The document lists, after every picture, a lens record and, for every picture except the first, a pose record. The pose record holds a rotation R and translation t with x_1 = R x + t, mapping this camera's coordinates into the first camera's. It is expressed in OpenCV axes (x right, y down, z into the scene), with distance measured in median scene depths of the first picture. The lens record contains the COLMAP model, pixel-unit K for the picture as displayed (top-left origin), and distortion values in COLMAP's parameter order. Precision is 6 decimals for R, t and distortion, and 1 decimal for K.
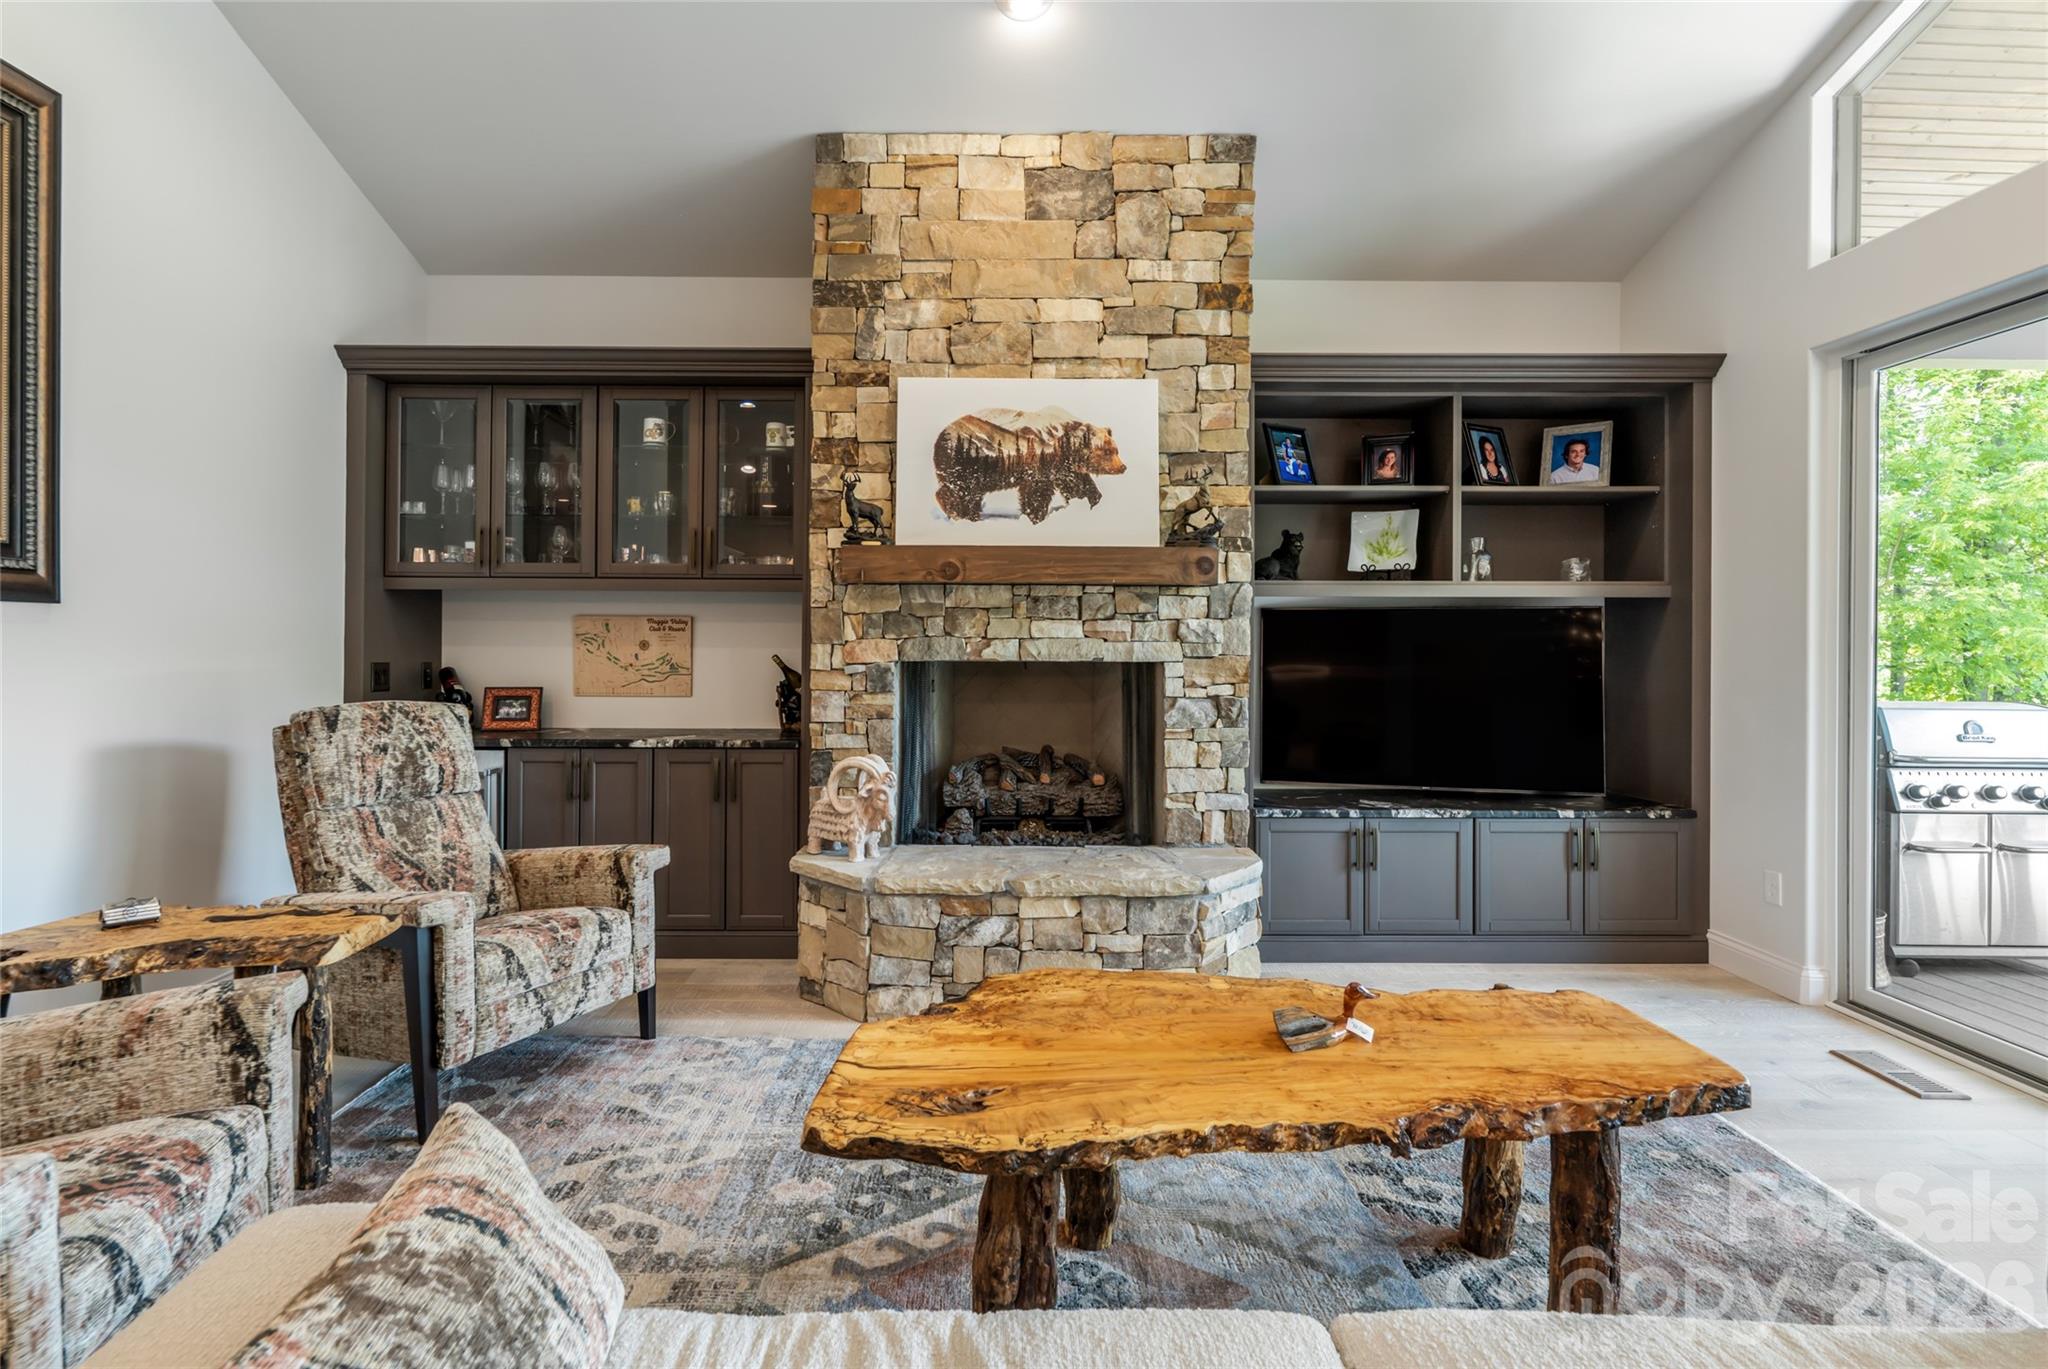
lens RADIAL K [[1019.8, 0, 990.9], [0, 1019.8, 648.6], [0, 0, 1]] dist [-0.000004, -0.000172]
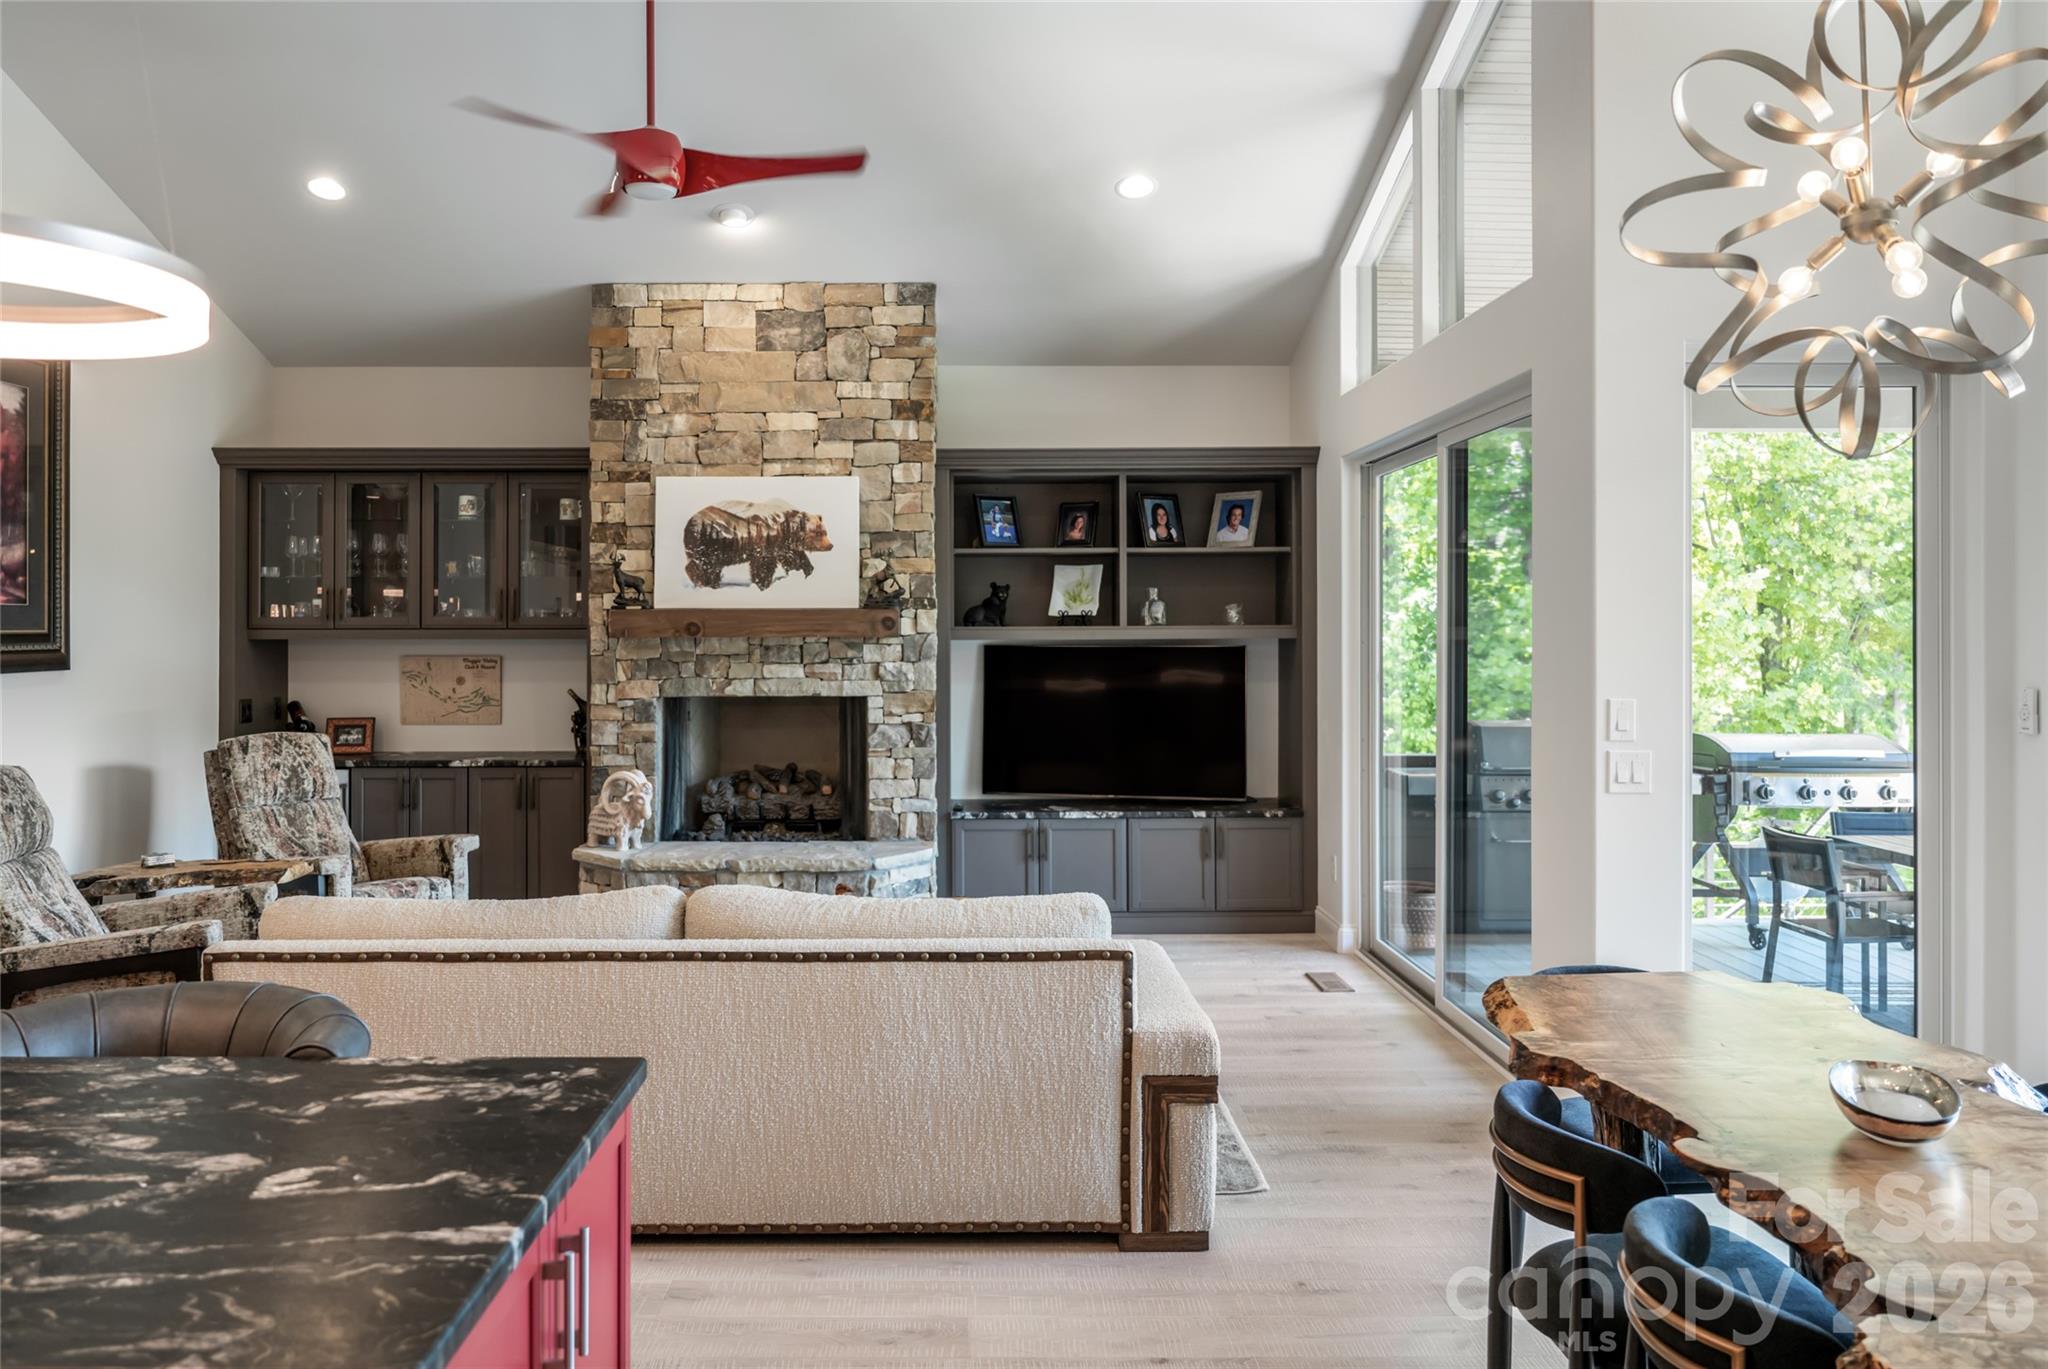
lens RADIAL K [[1485.9, 0, 972.2], [0, 1485.9, 631.3], [0, 0, 1]] dist [-0.004605, 0.003139]
pose [[0.999969, -0.007597, 0.001835, 0.298217], [0.007604, 0.999964, -0.003798, -0.059936], [-0.001806, 0.003812, 0.999991, -0.860145]]
